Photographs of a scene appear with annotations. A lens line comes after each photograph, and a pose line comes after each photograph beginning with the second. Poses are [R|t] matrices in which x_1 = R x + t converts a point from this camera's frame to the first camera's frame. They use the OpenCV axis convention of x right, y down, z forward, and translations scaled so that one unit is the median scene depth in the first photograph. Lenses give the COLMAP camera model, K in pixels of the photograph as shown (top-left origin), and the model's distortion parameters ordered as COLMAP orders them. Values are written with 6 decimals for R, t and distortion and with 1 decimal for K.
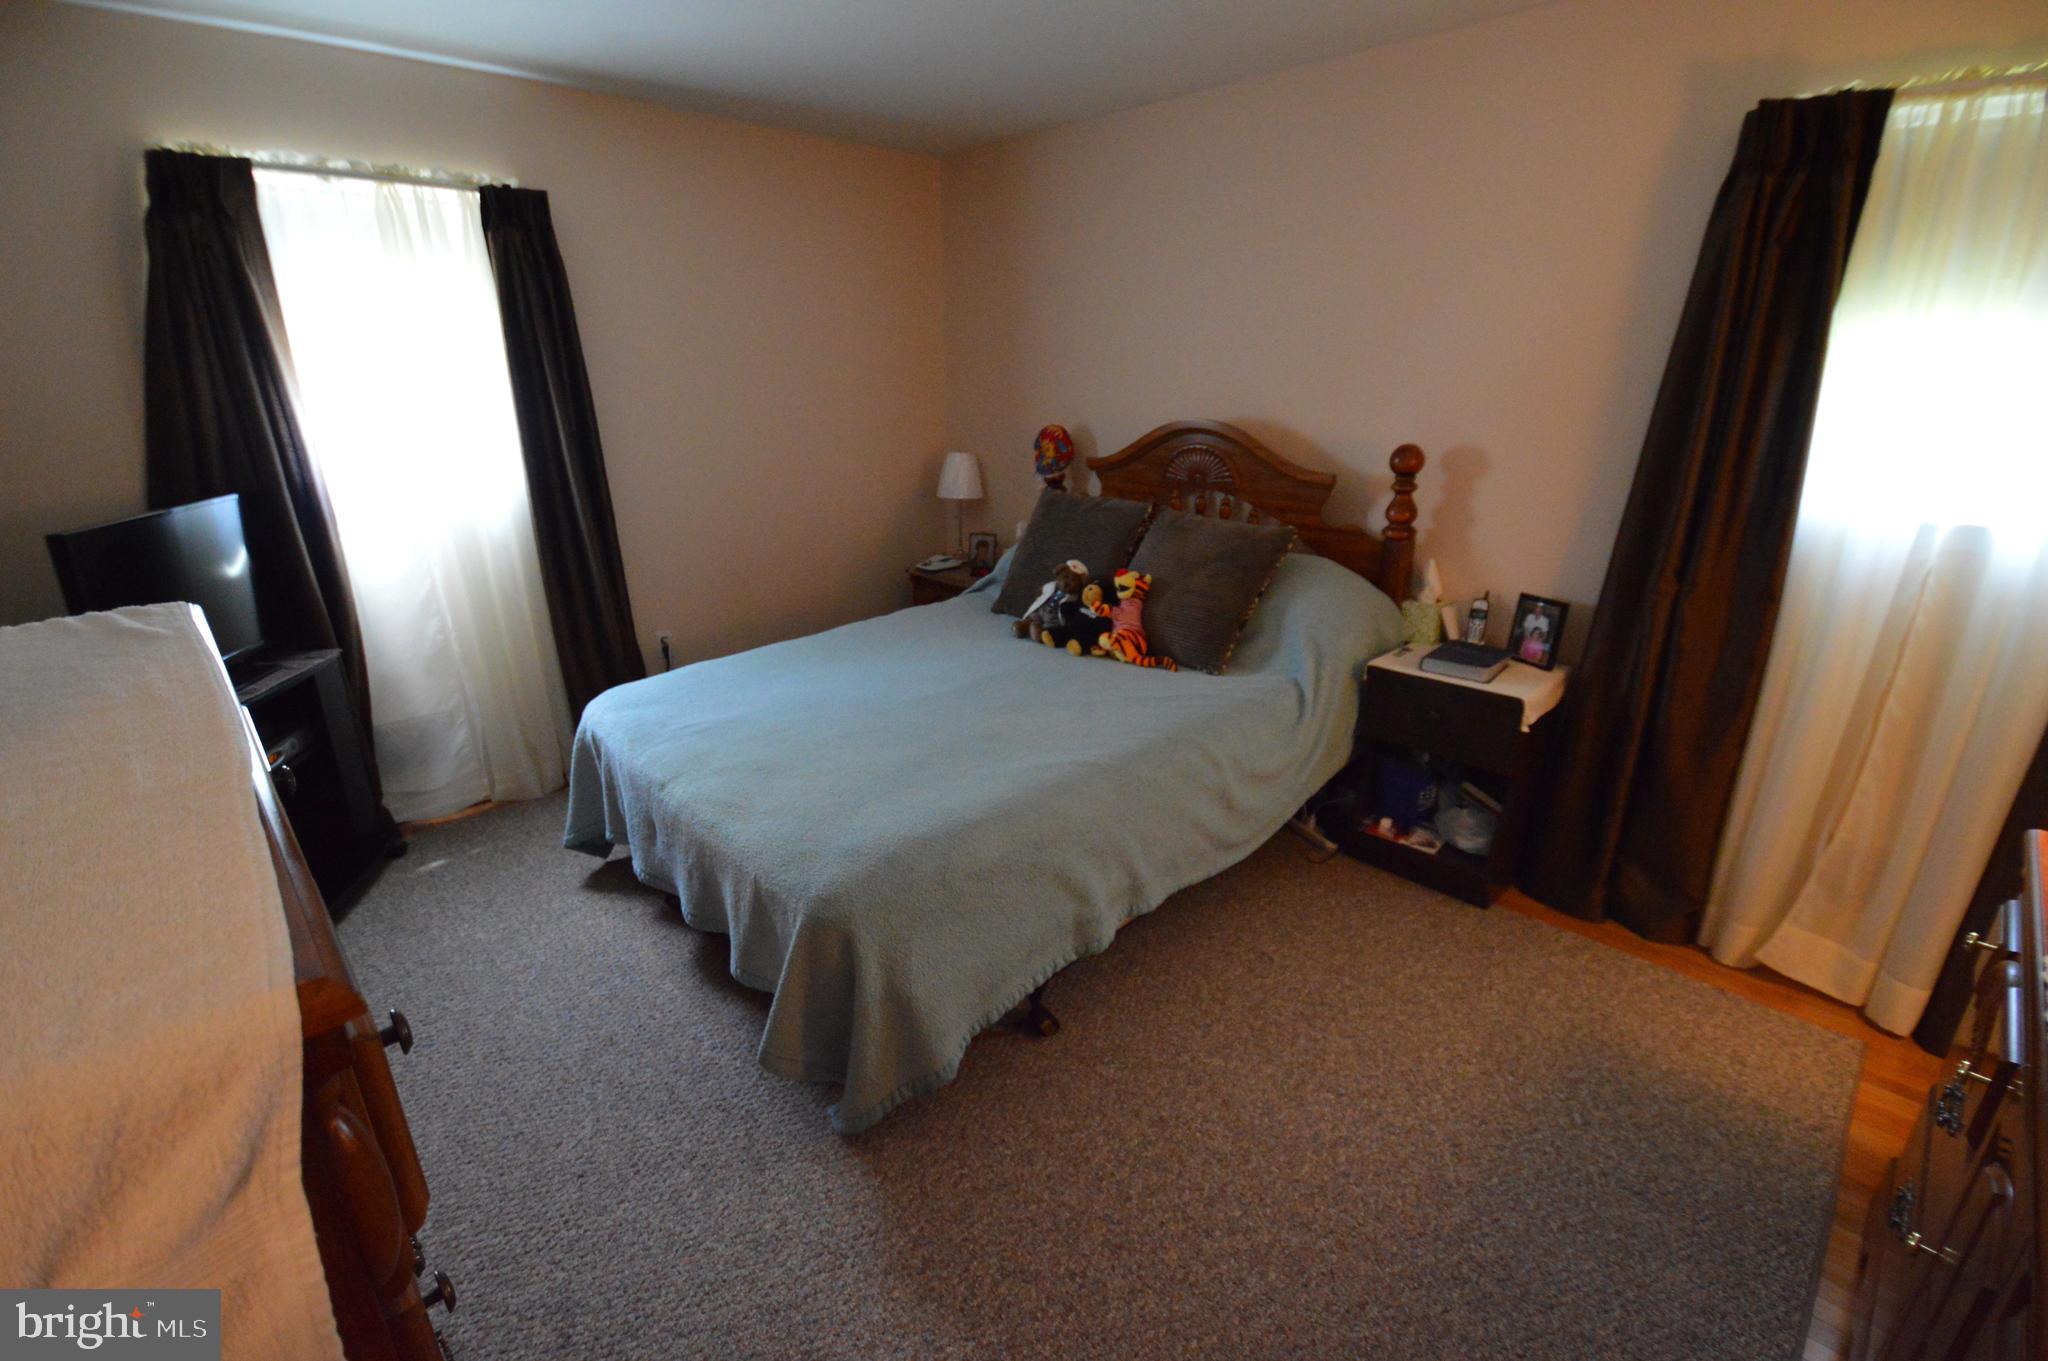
lens RADIAL K [[908.0, 0, 1017.7], [0, 908.0, 668.4], [0, 0, 1]] dist [0.002354, -0.015292]
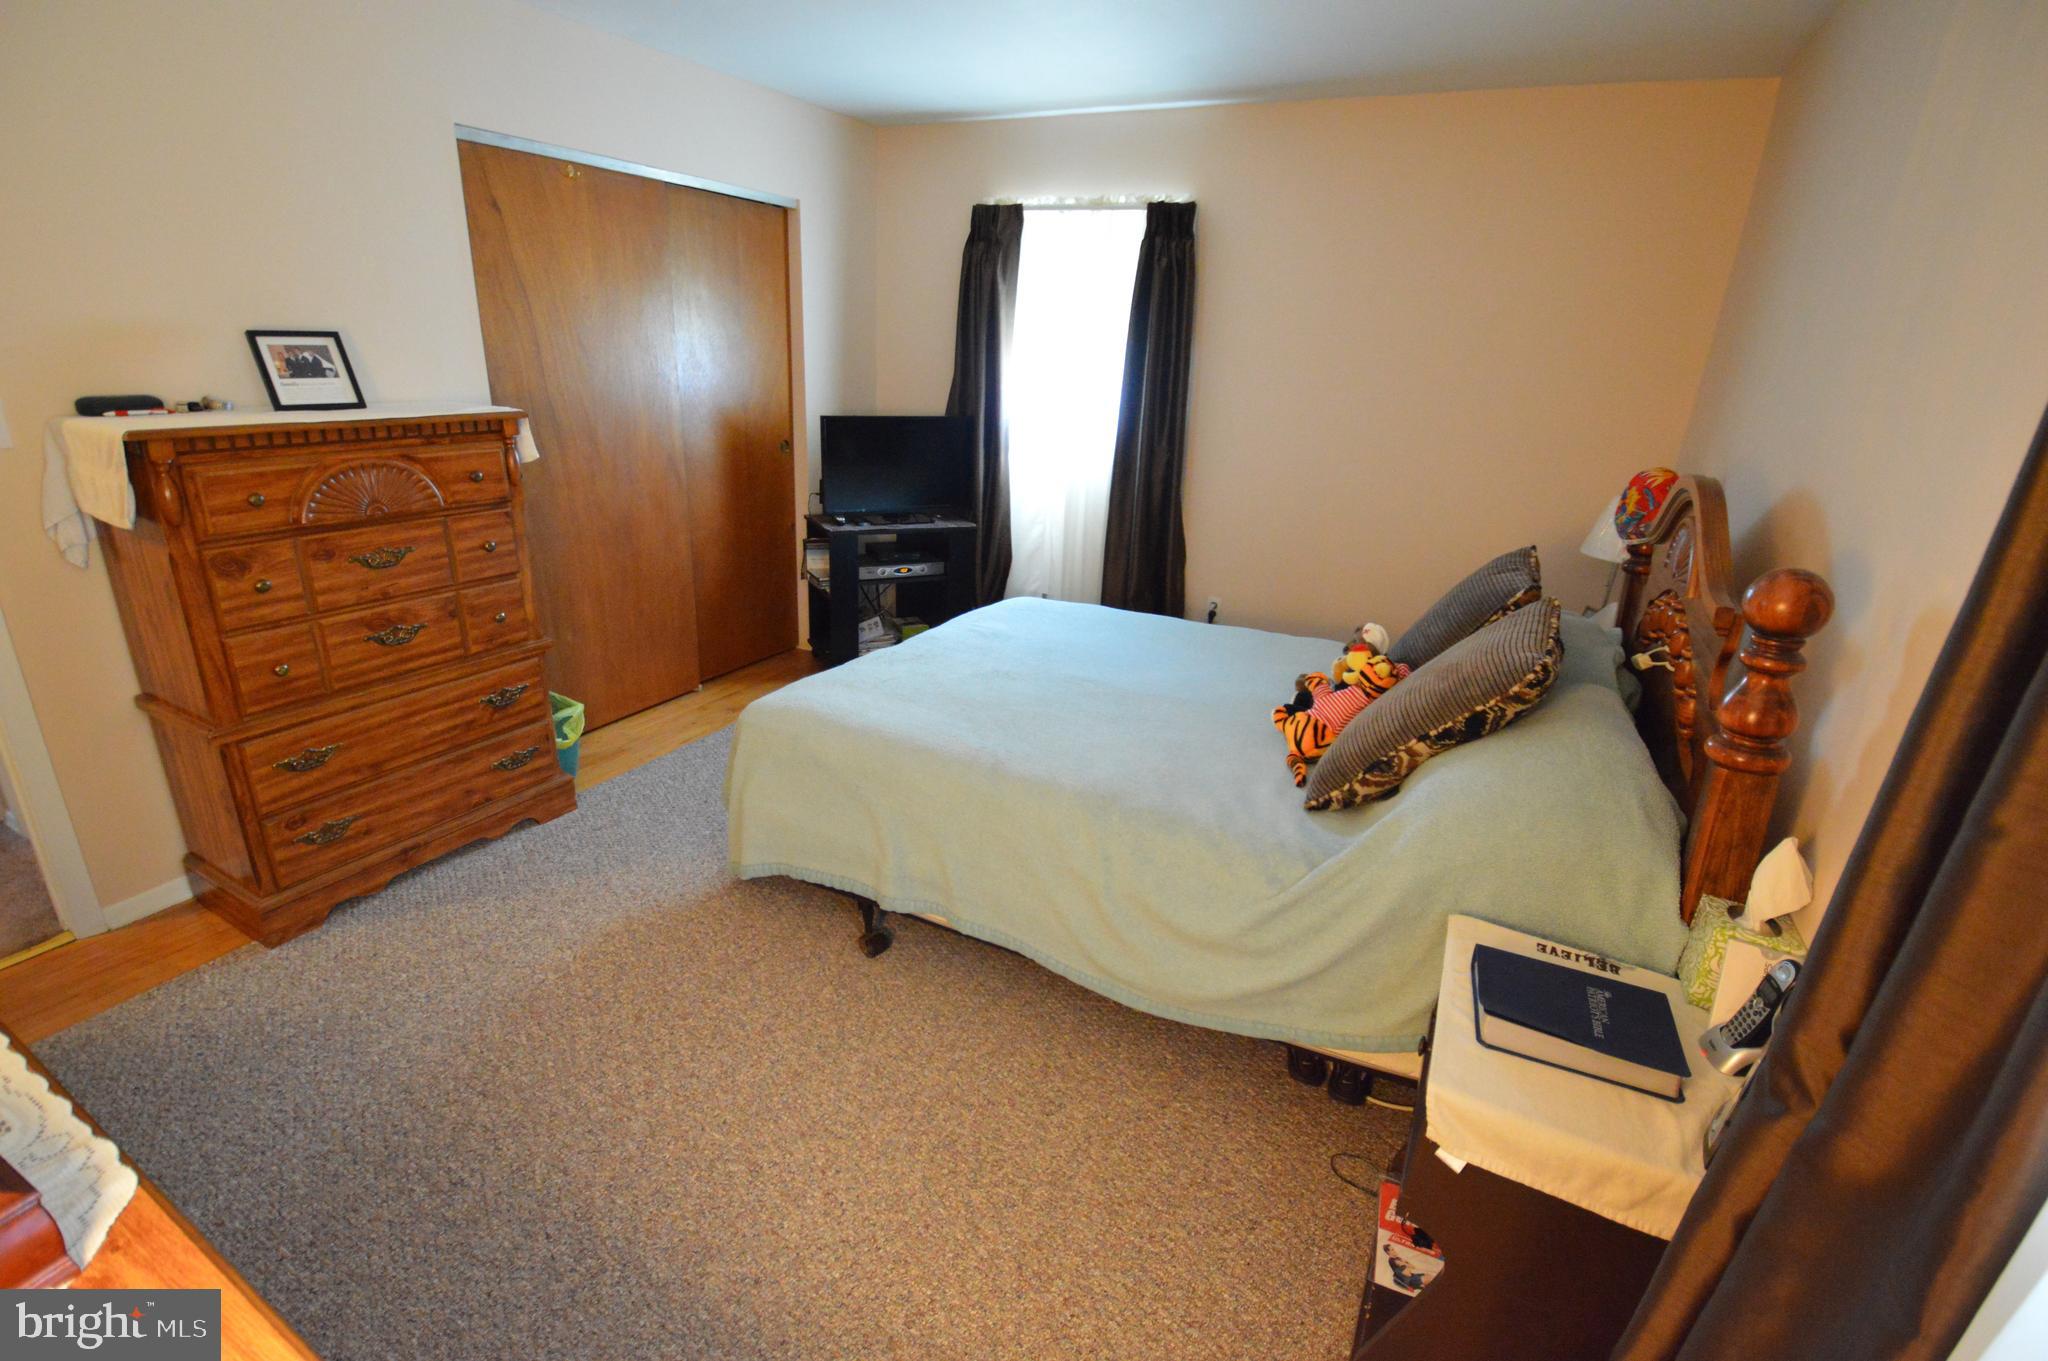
lens RADIAL K [[908.0, 0, 1017.8], [0, 908.0, 687.5], [0, 0, 1]] dist [0.002354, -0.015292]
pose [[0.301588, 0.355858, -0.884539, 0.816307], [-0.346180, 0.905294, 0.246175, -0.193469], [0.888371, 0.231967, 0.396217, 0.557993]]
